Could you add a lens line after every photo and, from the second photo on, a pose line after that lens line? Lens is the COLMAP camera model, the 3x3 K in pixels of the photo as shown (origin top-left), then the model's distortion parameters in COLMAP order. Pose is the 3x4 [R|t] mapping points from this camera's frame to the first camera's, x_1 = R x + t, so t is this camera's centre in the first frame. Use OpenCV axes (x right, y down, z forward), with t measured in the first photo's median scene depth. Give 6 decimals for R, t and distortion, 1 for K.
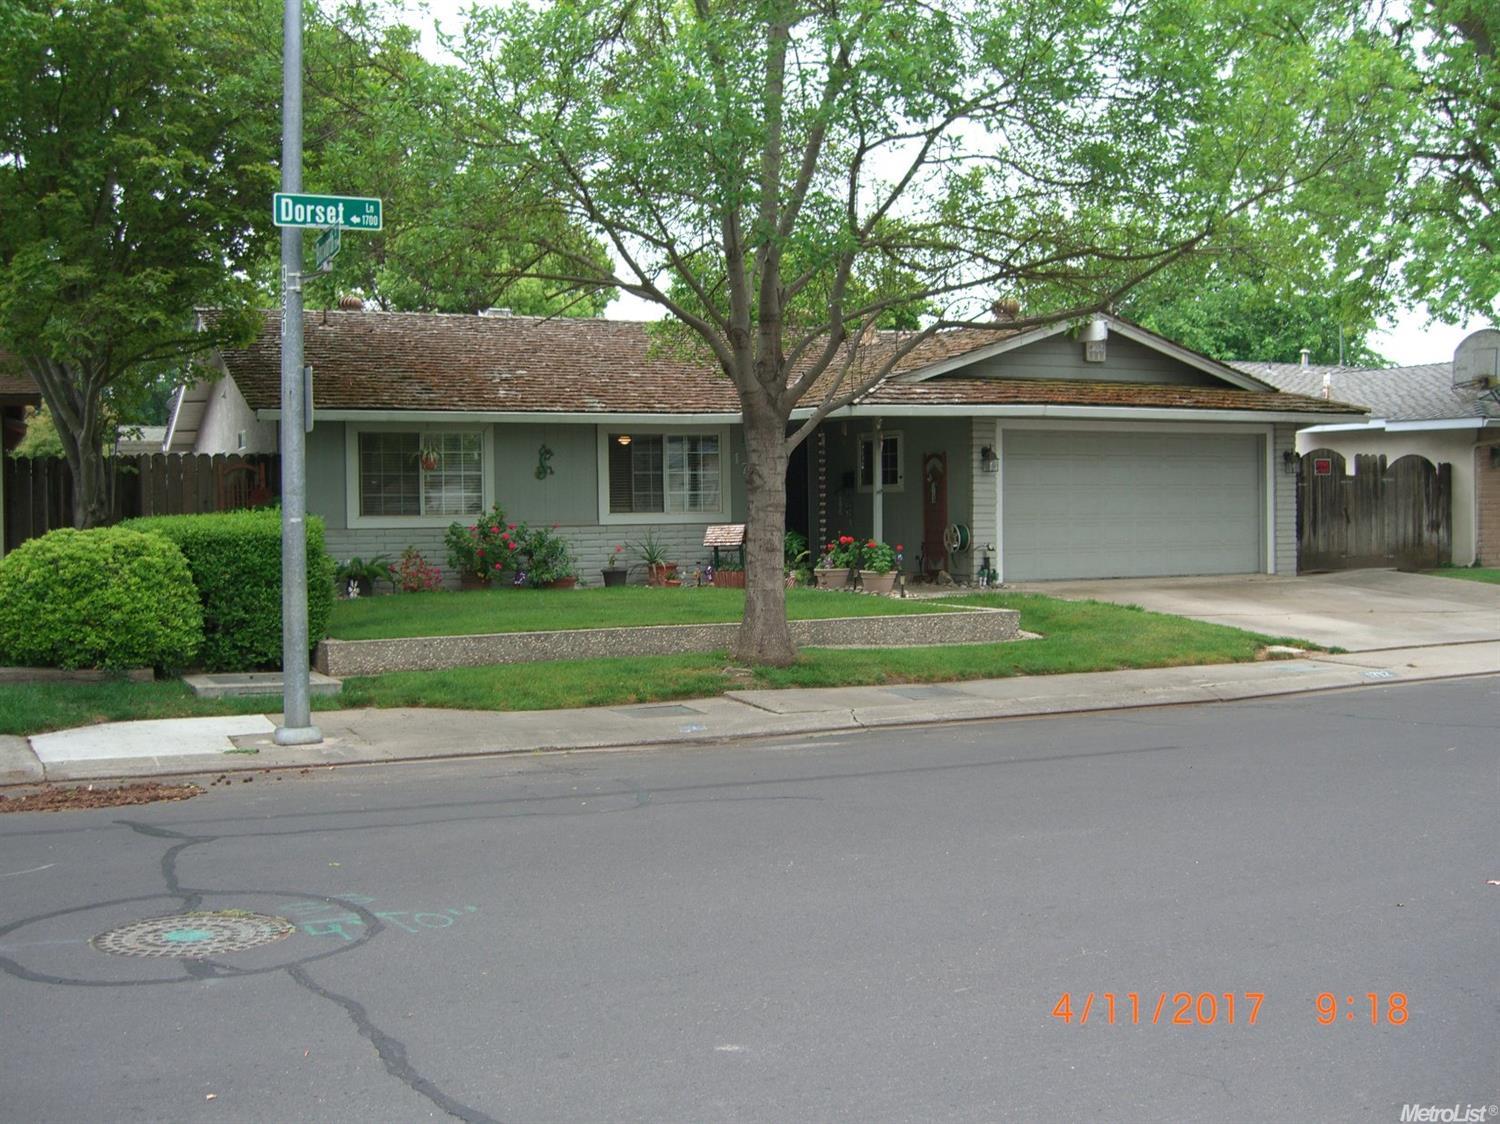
lens RADIAL K [[1671.9, 0, 748.2], [0, 1671.9, 568.2], [0, 0, 1]] dist [-0.122300, 0.000000]
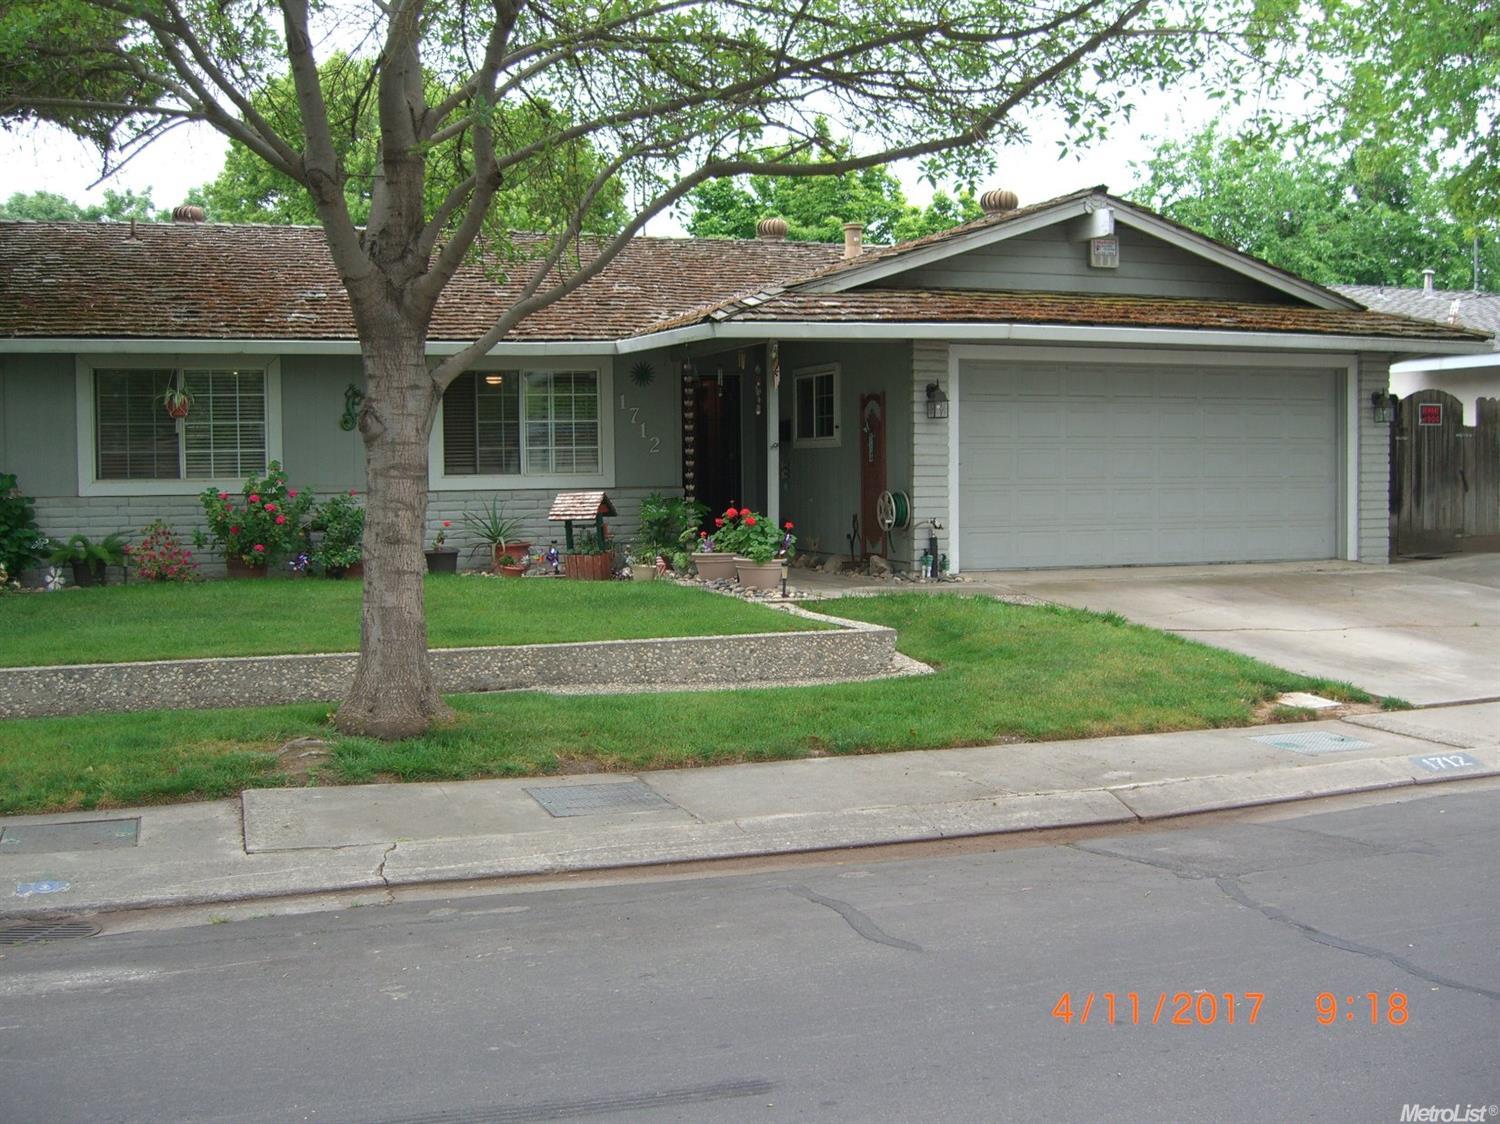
lens RADIAL K [[1671.9, 0, 750.3], [0, 1671.9, 566.0], [0, 0, 1]] dist [-0.122300, 0.000000]
pose [[0.995598, 0.007429, -0.093433, 0.130680], [-0.005180, 0.999692, 0.024287, -0.011335], [0.093585, -0.023696, 0.995329, 0.275040]]
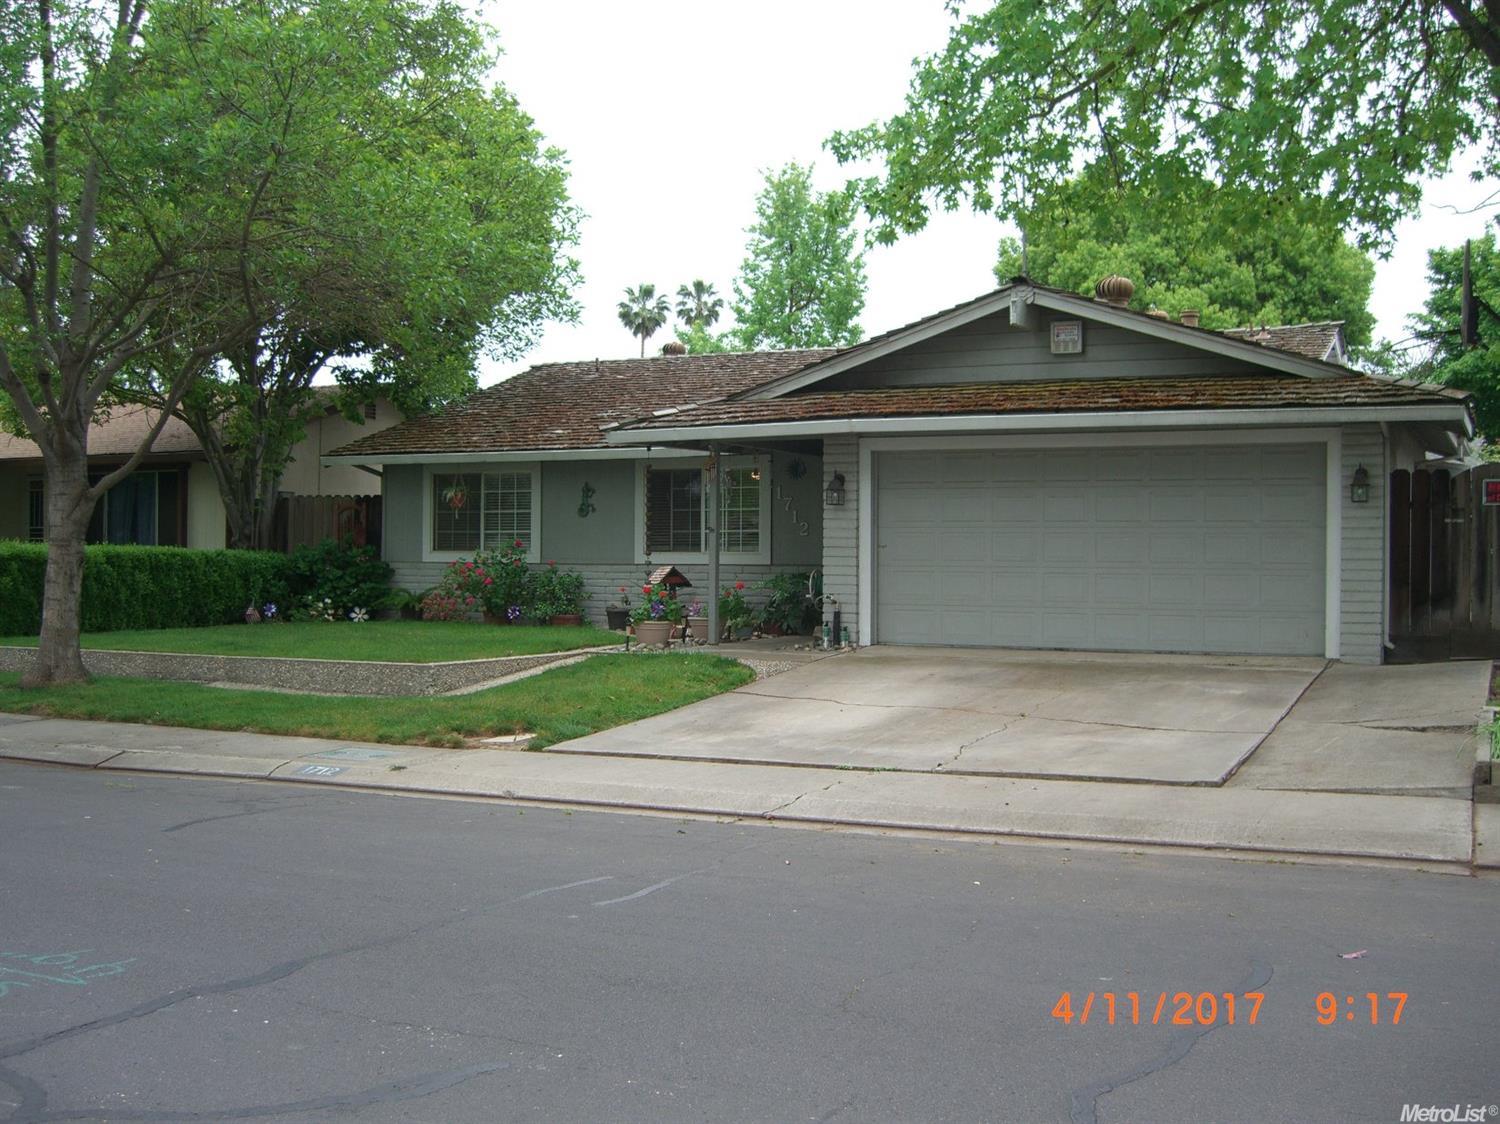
lens RADIAL K [[1671.9, 0, 749.3], [0, 1671.9, 558.8], [0, 0, 1]] dist [-0.122300, 0.000000]
pose [[0.636047, 0.015632, -0.771492, 0.728925], [-0.040259, 0.999105, -0.012948, -0.019612], [0.770599, 0.039295, 0.636108, 0.450945]]
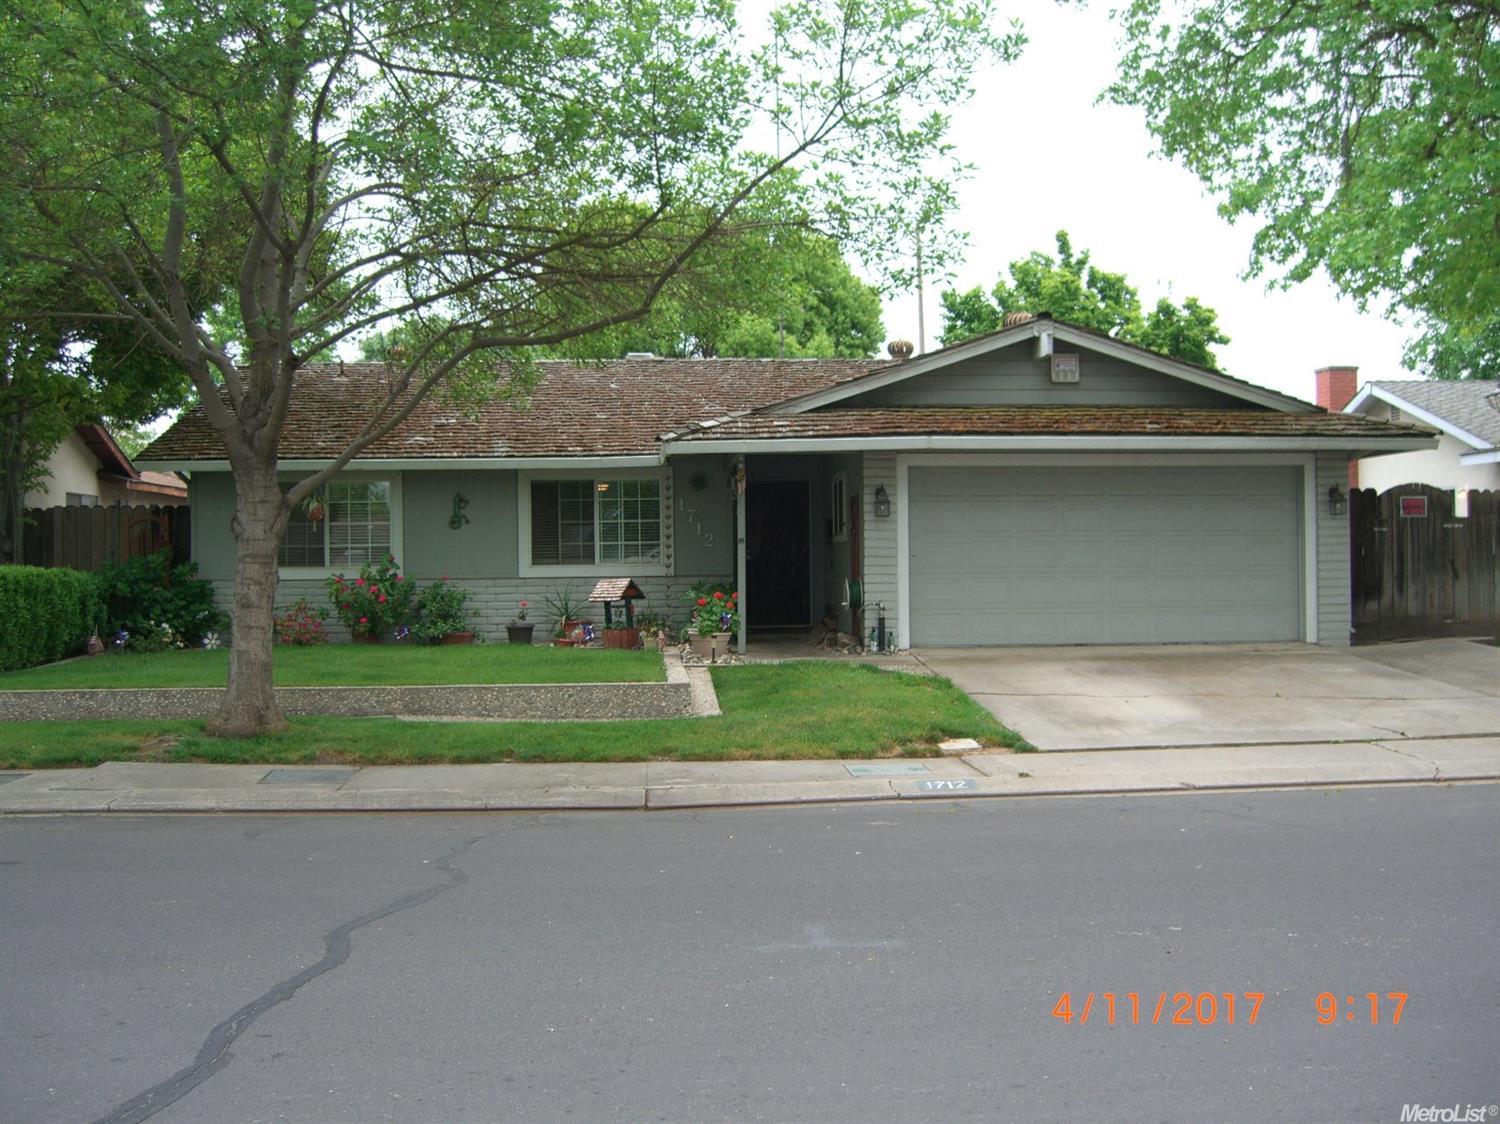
lens RADIAL K [[1671.9, 0, 746.2], [0, 1671.9, 564.8], [0, 0, 1]] dist [-0.122300, 0.000000]
pose [[0.930538, 0.001631, -0.366191, 0.385754], [-0.014005, 0.999417, -0.031139, -0.005980], [0.365927, 0.034104, 0.930019, 0.184511]]
